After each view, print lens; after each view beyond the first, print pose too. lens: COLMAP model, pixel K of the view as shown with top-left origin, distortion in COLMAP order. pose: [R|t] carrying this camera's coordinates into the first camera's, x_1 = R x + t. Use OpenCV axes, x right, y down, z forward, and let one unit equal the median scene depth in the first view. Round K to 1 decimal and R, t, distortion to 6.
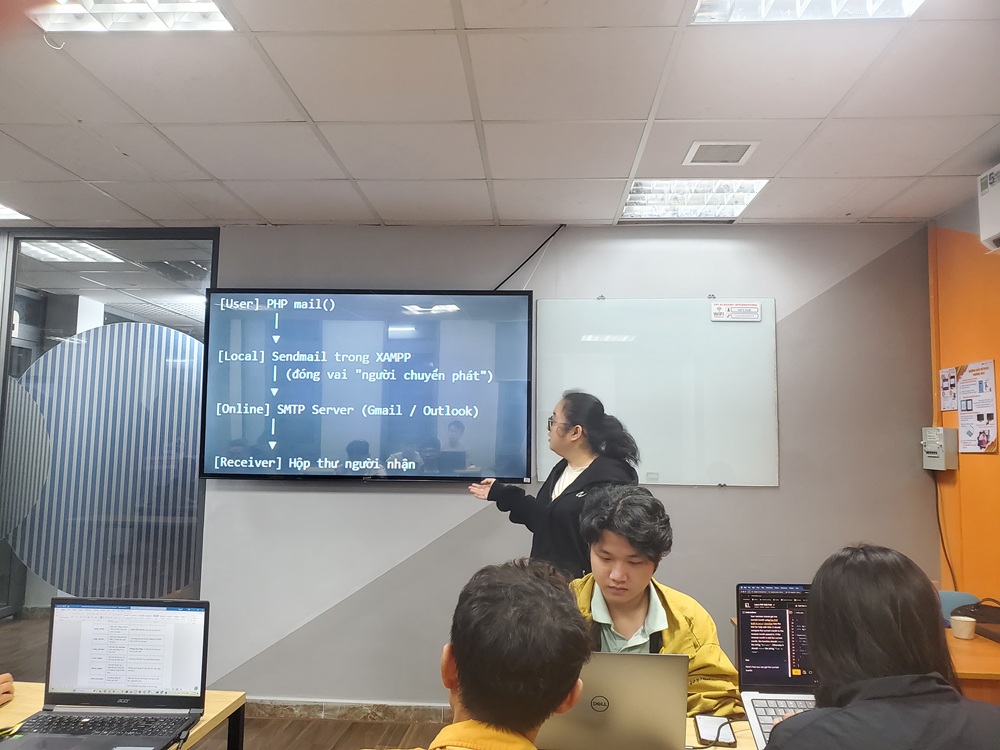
lens RADIAL K [[776.2, 0, 480.1], [0, 776.2, 370.9], [0, 0, 1]] dist [0.045788, -0.057837]
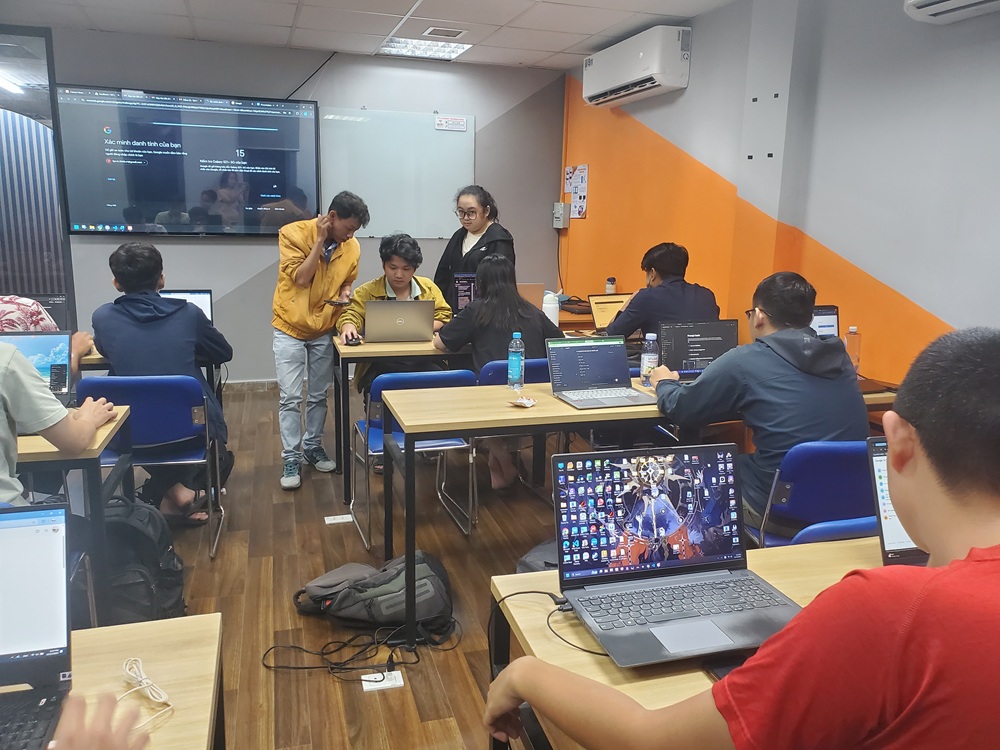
lens RADIAL K [[776.2, 0, 480.1], [0, 776.2, 370.9], [0, 0, 1]] dist [0.045788, -0.057837]
pose [[0.935748, -0.064594, 0.346704, -0.189648], [-0.041850, 0.955799, 0.291026, -0.063614], [-0.350178, -0.286837, 0.891684, -0.551405]]
